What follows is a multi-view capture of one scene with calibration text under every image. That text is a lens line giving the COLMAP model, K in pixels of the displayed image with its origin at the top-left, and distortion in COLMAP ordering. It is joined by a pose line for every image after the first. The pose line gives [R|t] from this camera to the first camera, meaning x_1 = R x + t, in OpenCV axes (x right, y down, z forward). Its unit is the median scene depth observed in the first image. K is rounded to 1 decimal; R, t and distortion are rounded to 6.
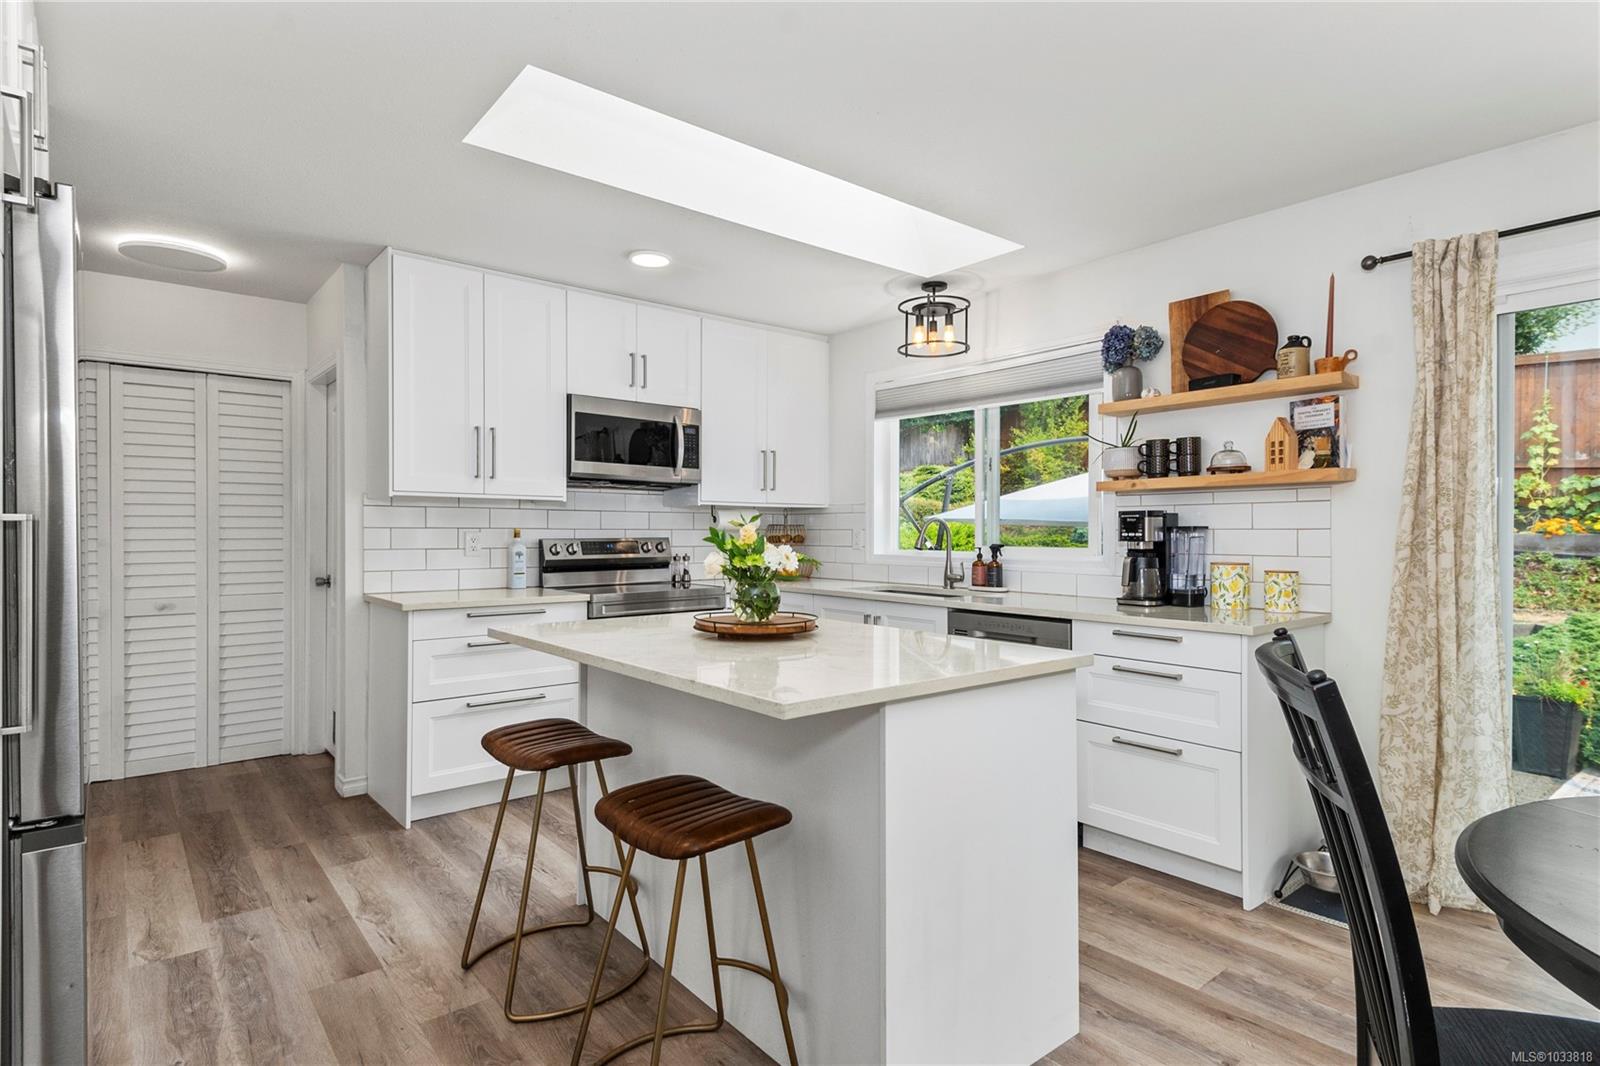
lens RADIAL K [[825.1, 0, 802.3], [0, 825.1, 530.5], [0, 0, 1]] dist [0.037241, 0.000119]
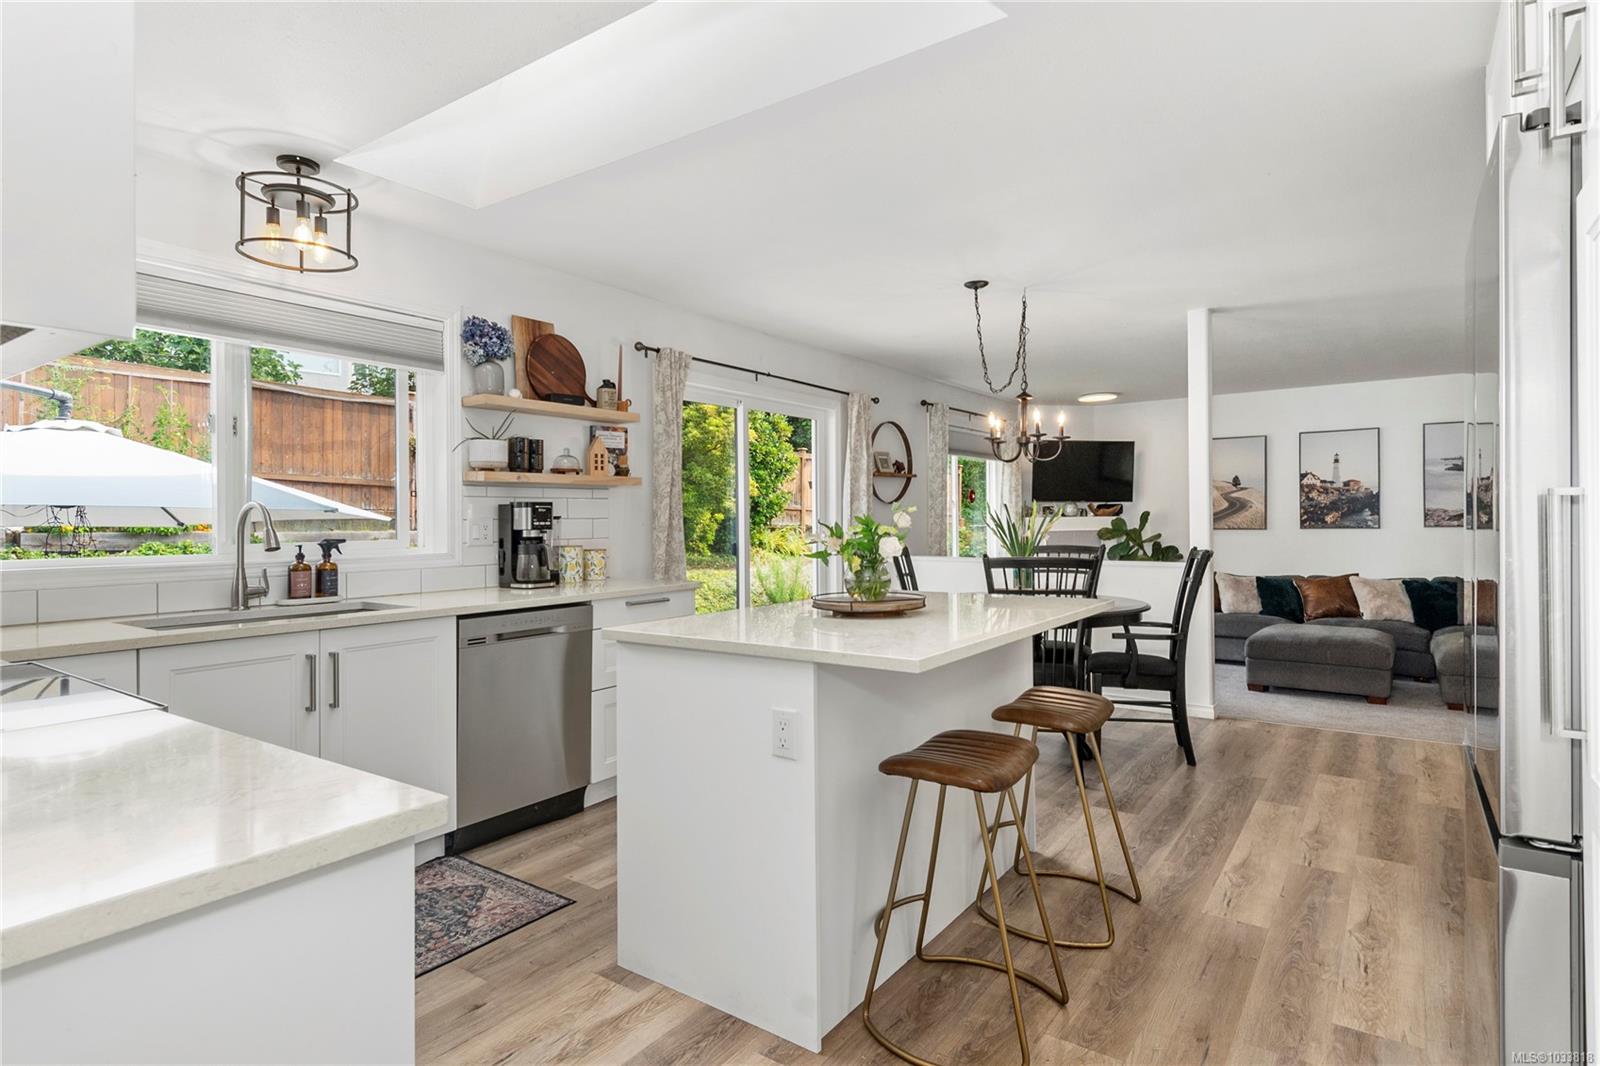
lens RADIAL K [[825.1, 0, 802.2], [0, 825.1, 522.3], [0, 0, 1]] dist [0.037241, 0.000119]
pose [[-0.252089, -0.003721, 0.967697, -0.765047], [0.004636, 0.999976, 0.005053, -0.000999], [-0.967693, 0.005760, -0.252066, 0.959832]]
